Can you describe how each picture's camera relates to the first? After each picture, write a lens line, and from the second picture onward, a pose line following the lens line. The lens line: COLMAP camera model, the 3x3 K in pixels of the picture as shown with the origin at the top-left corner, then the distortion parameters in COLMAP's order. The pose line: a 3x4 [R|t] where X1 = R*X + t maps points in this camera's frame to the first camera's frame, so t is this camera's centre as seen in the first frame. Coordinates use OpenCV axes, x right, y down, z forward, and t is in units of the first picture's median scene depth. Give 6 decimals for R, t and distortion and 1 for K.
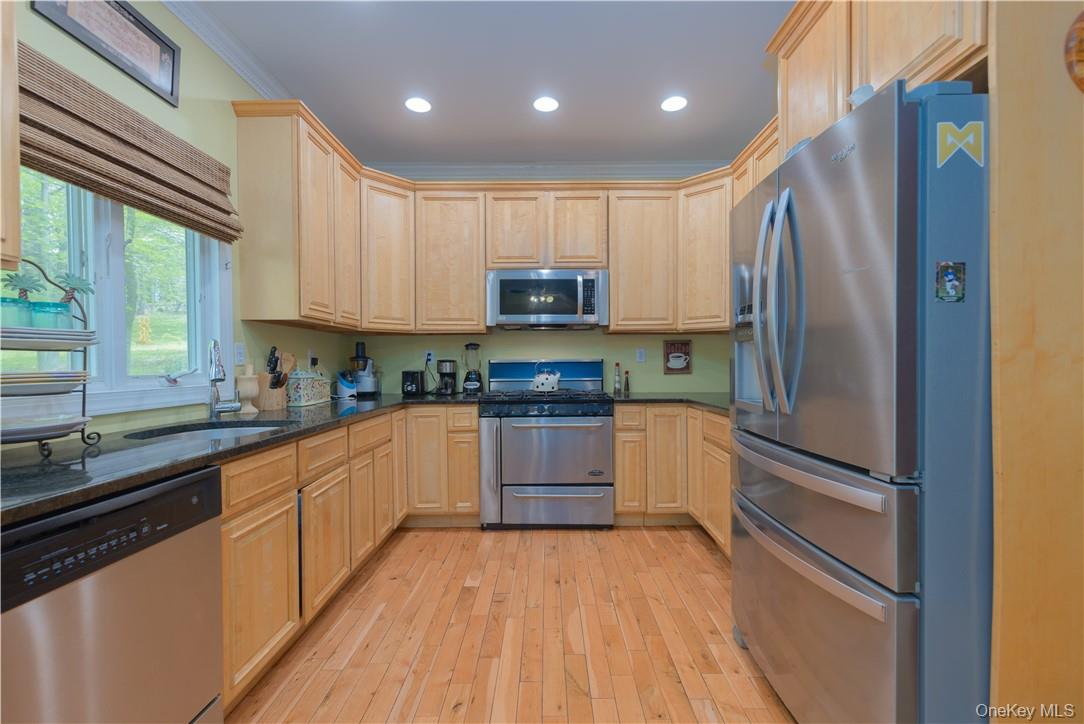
lens RADIAL K [[466.7, 0, 545.6], [0, 466.7, 370.9], [0, 0, 1]] dist [0.003547, 0.000346]
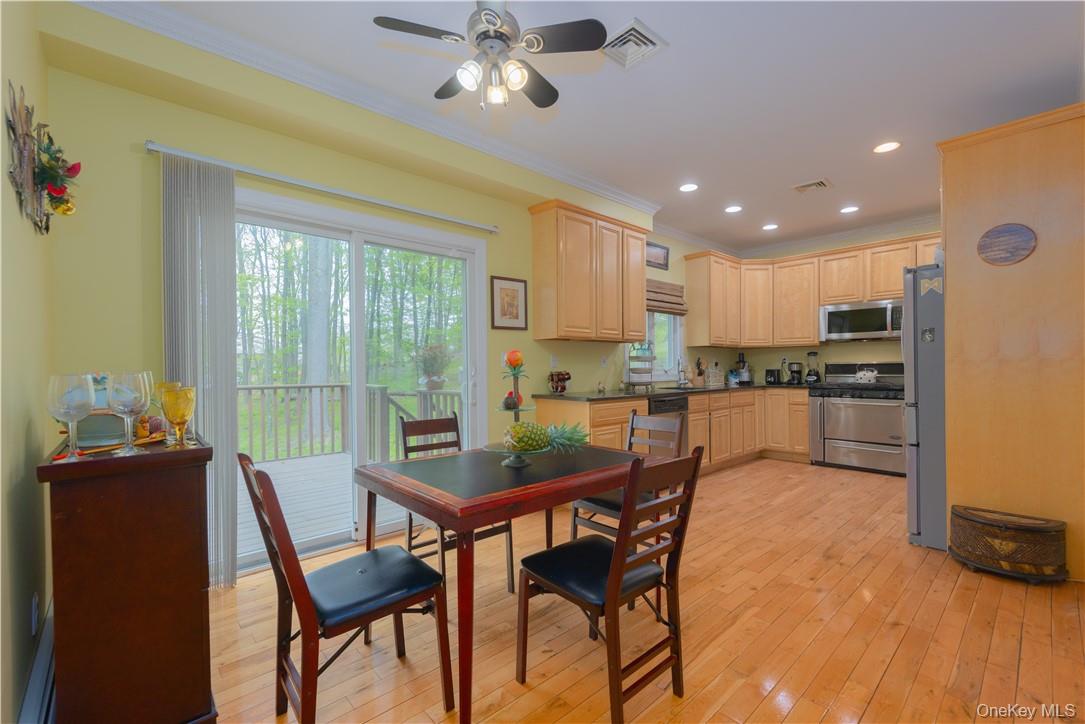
lens RADIAL K [[467.1, 0, 544.2], [0, 467.1, 370.2], [0, 0, 1]] dist [0.003547, 0.000346]
pose [[0.682966, 0.002720, -0.730445, 0.406362], [-0.006930, 0.999972, -0.002755, 0.014272], [0.730417, 0.006943, 0.682966, -0.793887]]
